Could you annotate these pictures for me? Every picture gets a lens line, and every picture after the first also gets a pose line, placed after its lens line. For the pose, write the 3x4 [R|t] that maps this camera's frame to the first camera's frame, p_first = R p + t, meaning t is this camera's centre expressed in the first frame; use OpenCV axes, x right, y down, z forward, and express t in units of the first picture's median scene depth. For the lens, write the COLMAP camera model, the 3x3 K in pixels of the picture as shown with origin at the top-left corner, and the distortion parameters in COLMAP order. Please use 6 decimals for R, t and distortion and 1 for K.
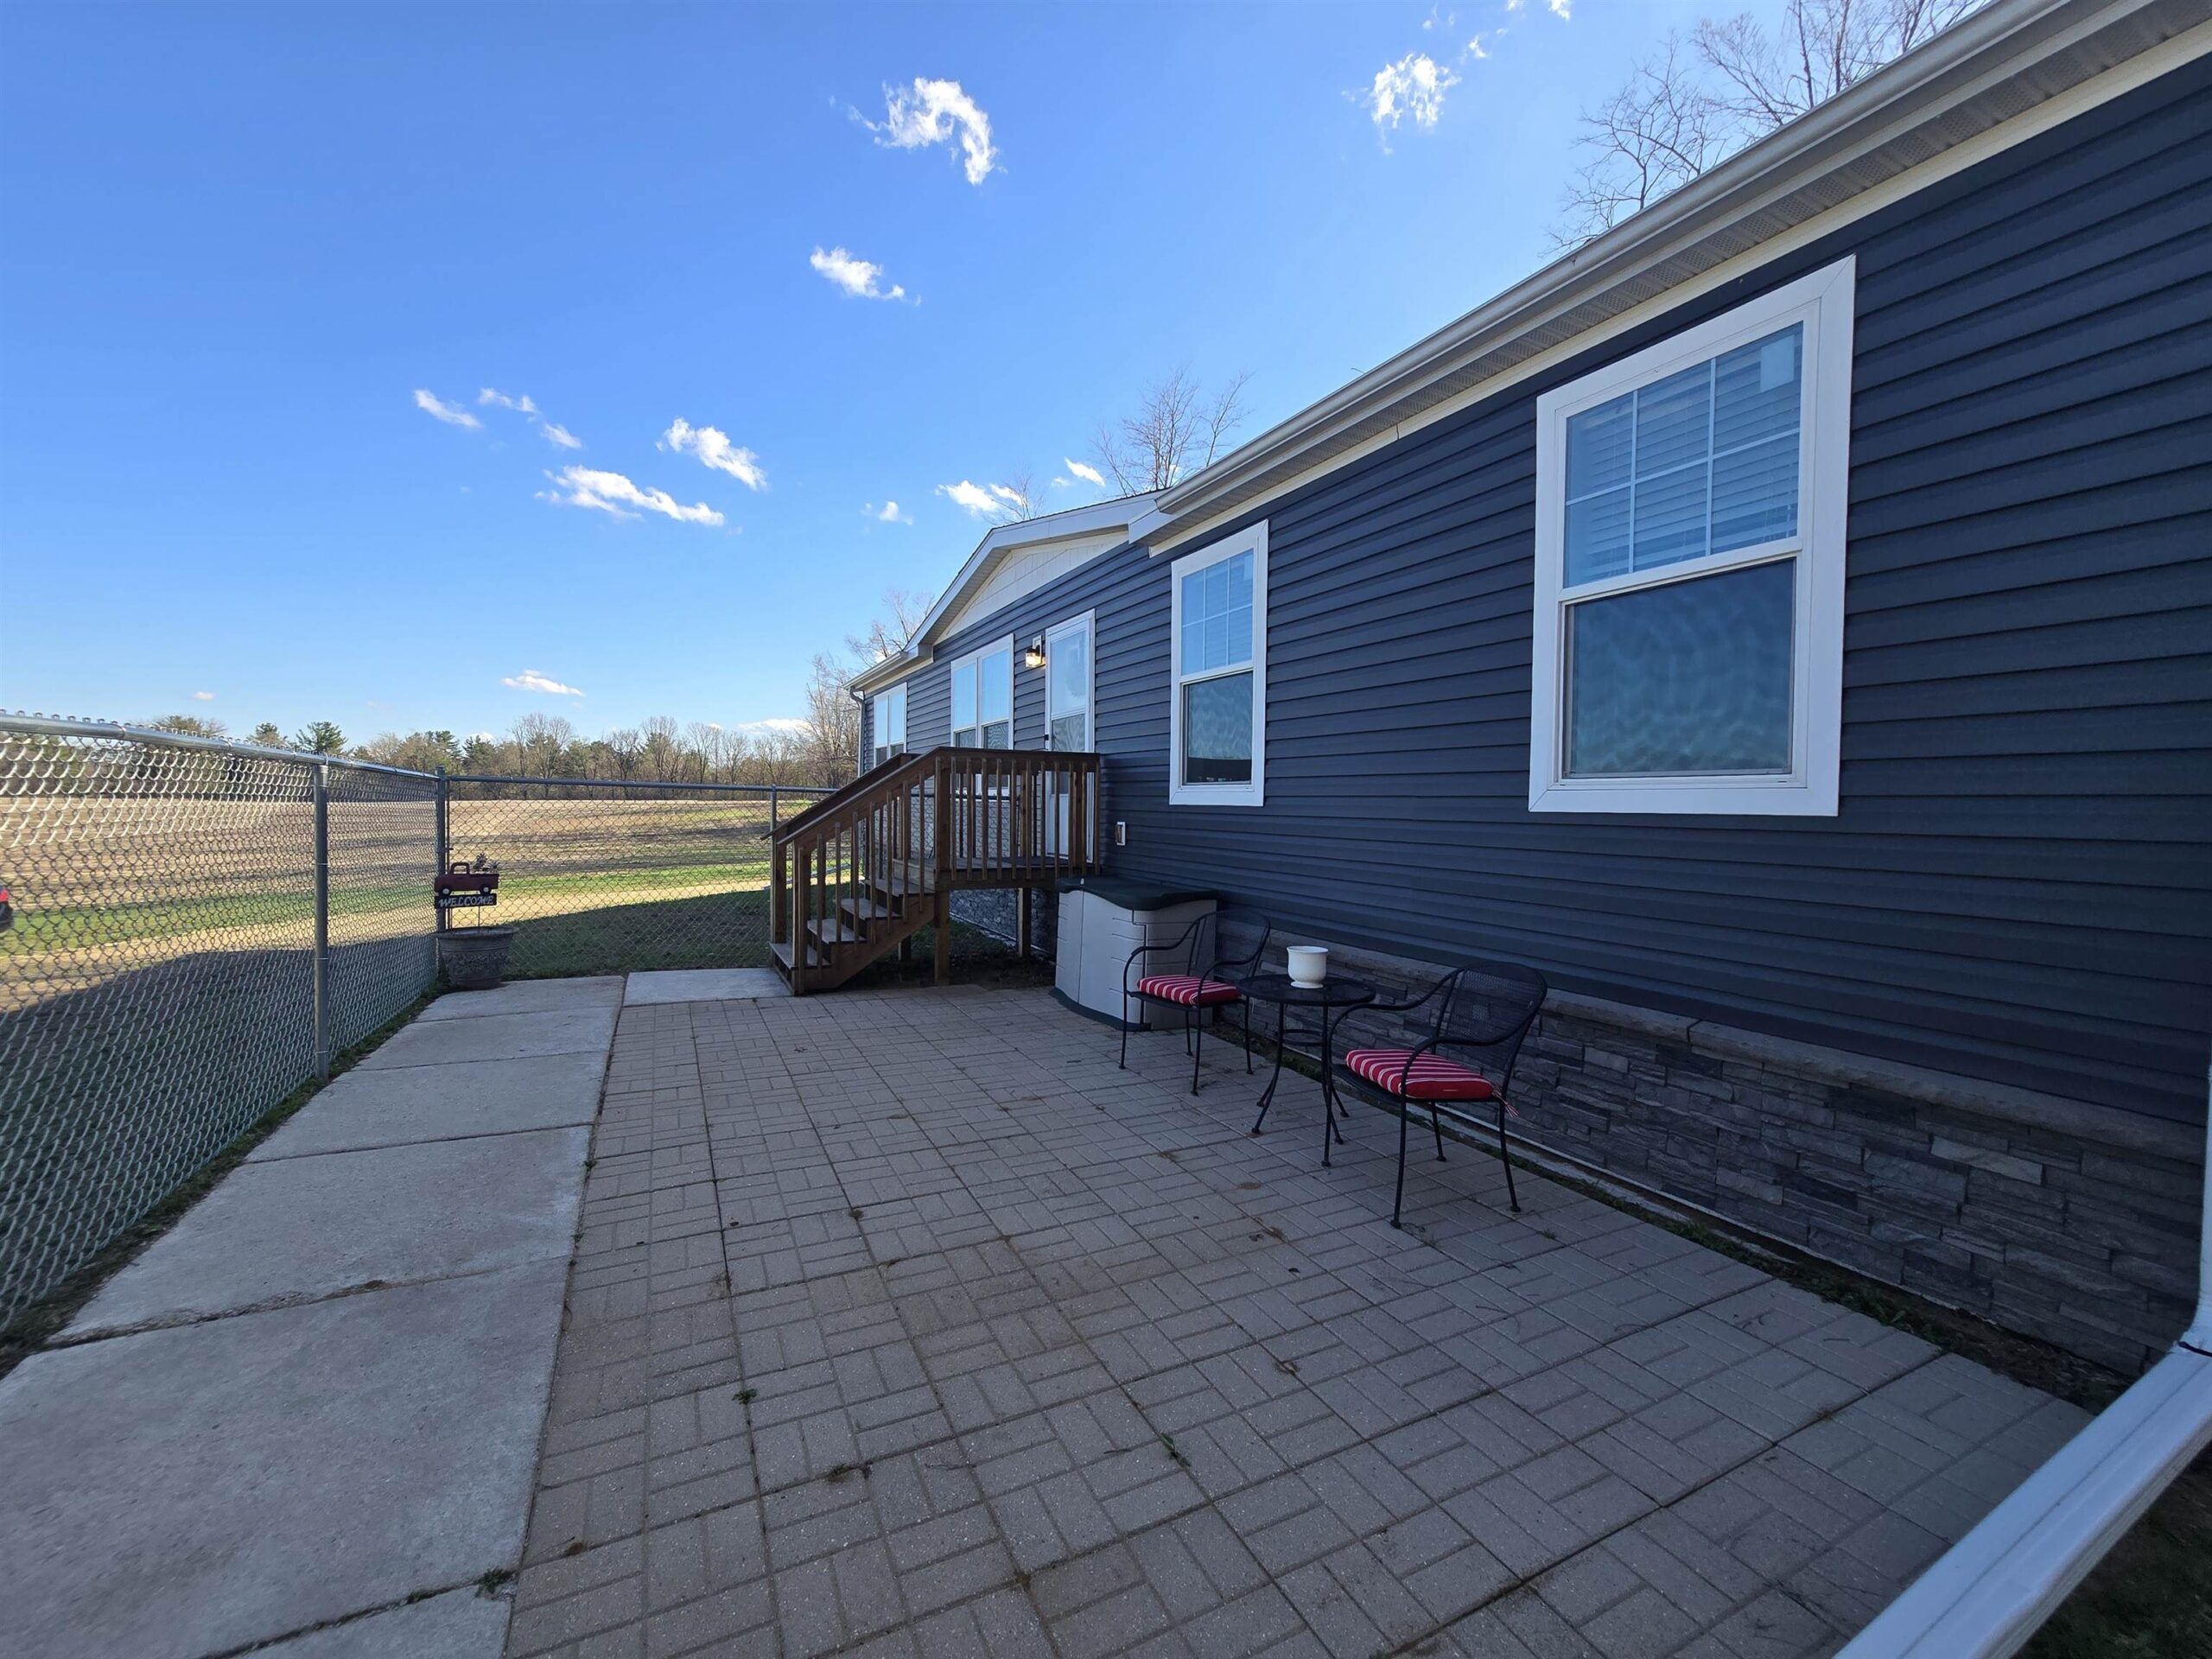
lens RADIAL K [[899.1, 0, 1107.4], [0, 899.1, 824.7], [0, 0, 1]] dist [-0.001554, -0.000141]
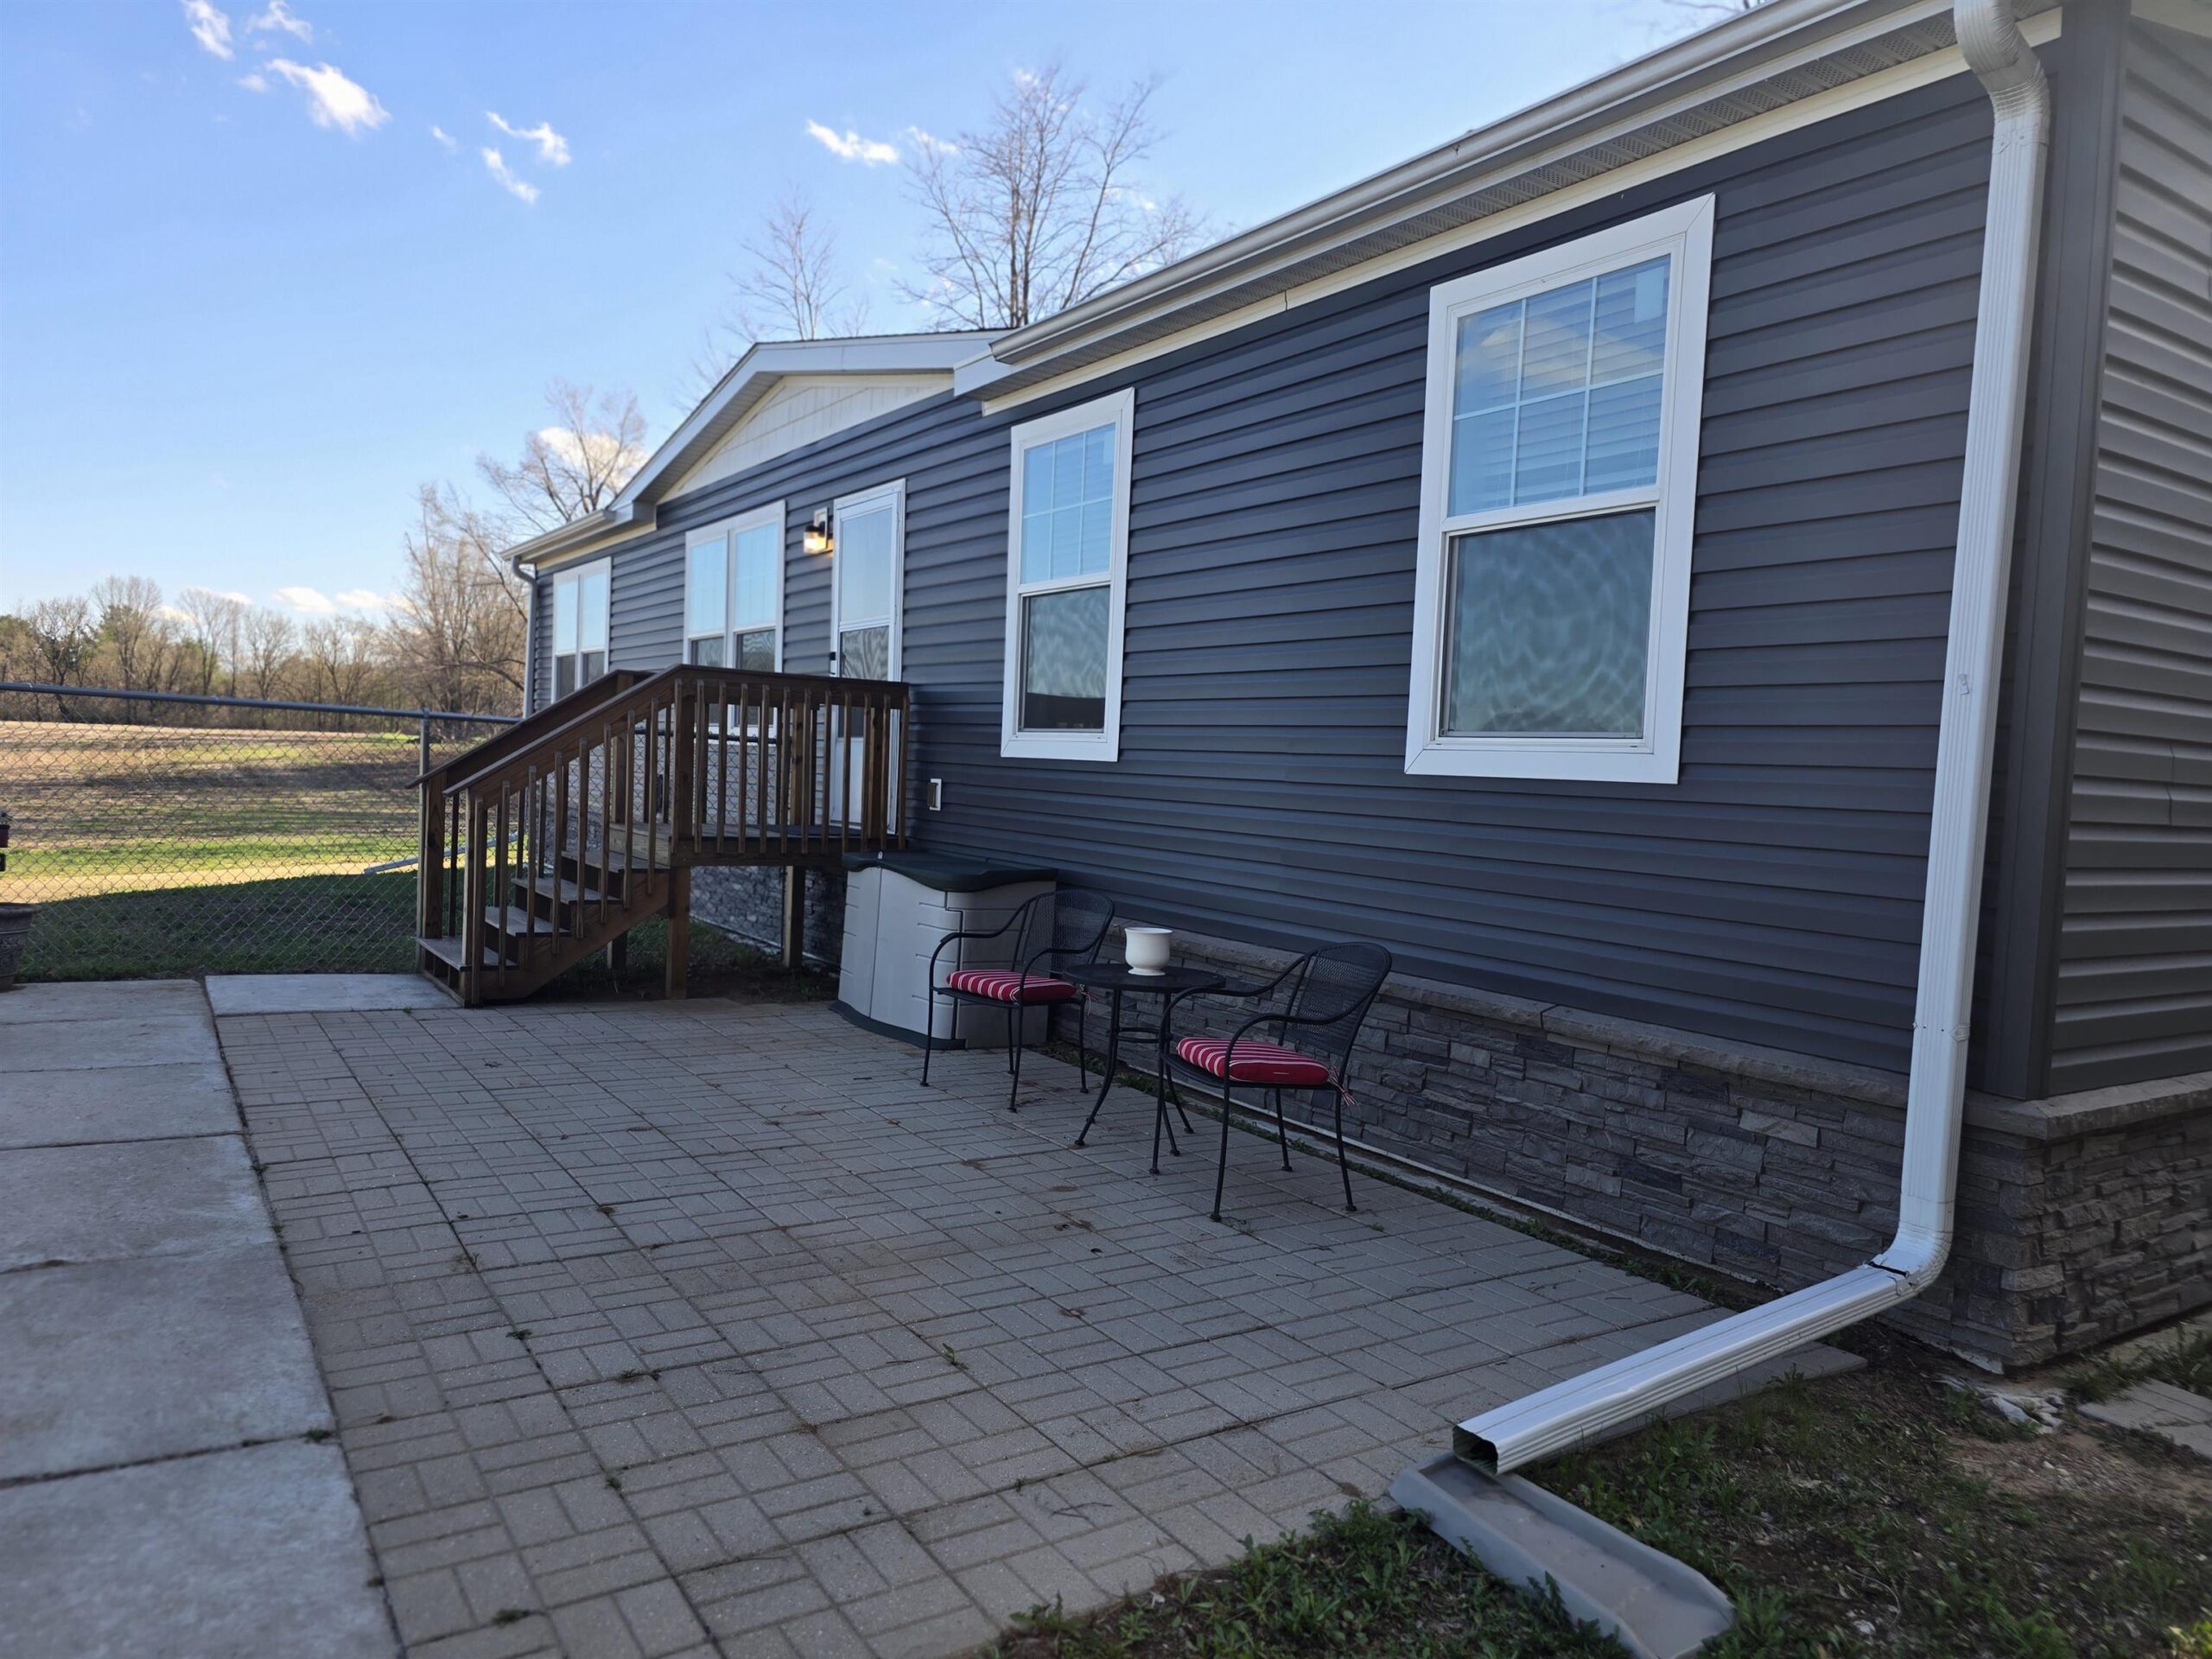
lens RADIAL K [[1470.9, 0, 1095.2], [0, 1470.9, 821.4], [0, 0, 1]] dist [0.094840, -0.098406]
pose [[0.992817, 0.025619, 0.116869, 0.009348], [-0.027744, 0.999477, 0.016591, 0.015116], [-0.116383, -0.019715, 0.993009, -0.361006]]
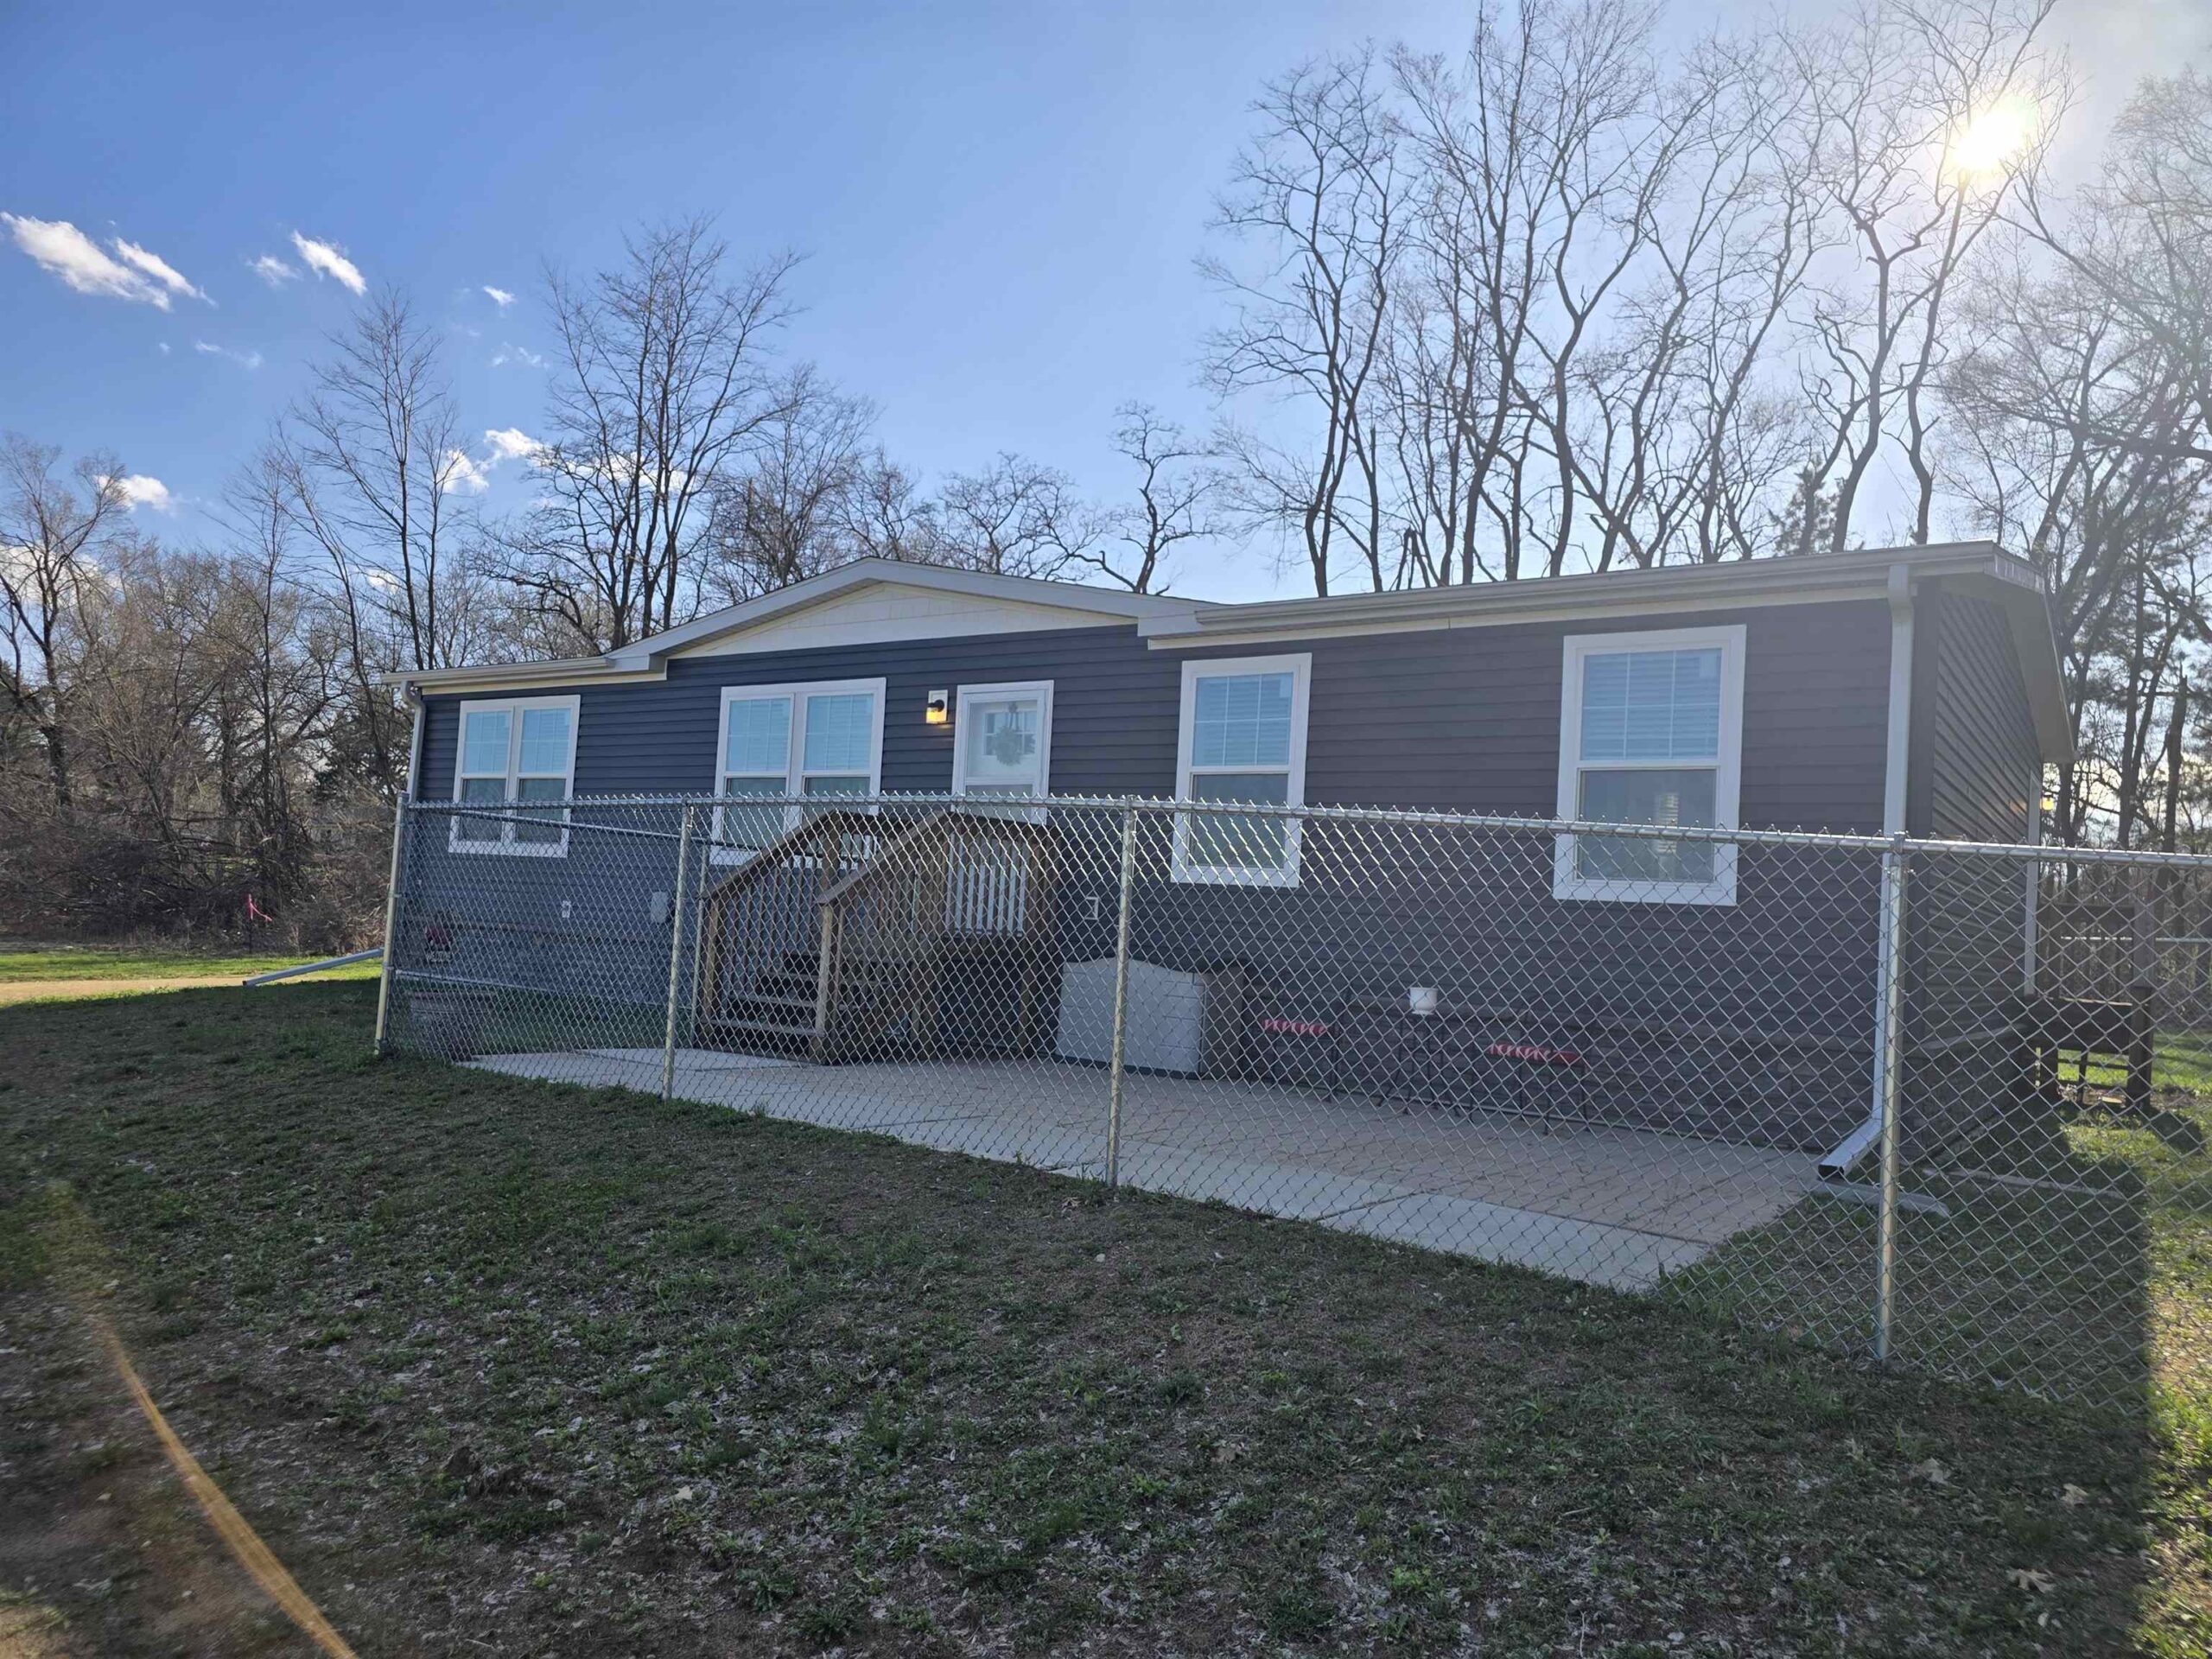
lens RADIAL K [[1496.0, 0, 1107.7], [0, 1496.0, 822.7], [0, 0, 1]] dist [0.055940, -0.056590]
pose [[0.882925, 0.068333, 0.464516, -1.376067], [-0.035274, 0.996211, -0.079501, 0.084462], [-0.468188, 0.053808, 0.881989, -0.899516]]
